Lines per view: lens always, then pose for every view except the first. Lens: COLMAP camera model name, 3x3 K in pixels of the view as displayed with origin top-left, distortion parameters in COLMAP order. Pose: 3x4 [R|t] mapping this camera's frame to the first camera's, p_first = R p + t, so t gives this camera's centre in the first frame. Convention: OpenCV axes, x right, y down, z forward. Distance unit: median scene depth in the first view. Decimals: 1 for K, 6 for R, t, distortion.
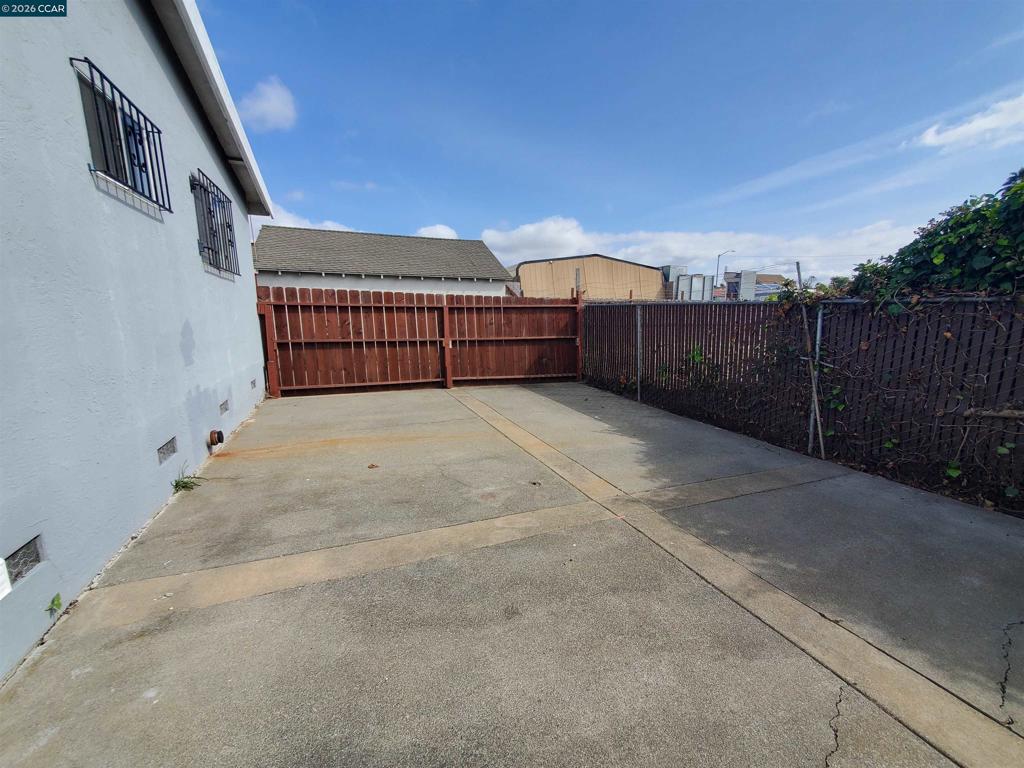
lens RADIAL K [[405.1, 0, 528.7], [0, 405.1, 383.1], [0, 0, 1]] dist [0.007918, -0.005206]
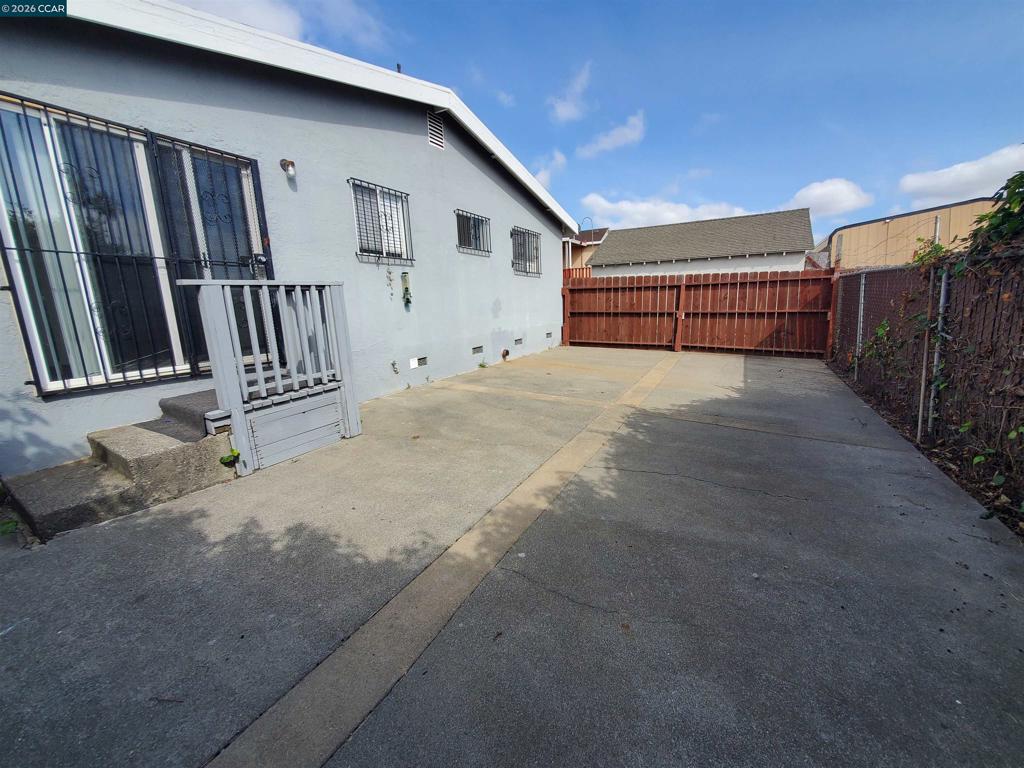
lens RADIAL K [[405.1, 0, 528.7], [0, 405.1, 383.1], [0, 0, 1]] dist [0.007918, -0.005206]
pose [[0.617504, 0.141573, -0.773722, 0.548492], [-0.105068, 0.989700, 0.097237, 0.039454], [0.779519, 0.021249, 0.626018, -0.137861]]
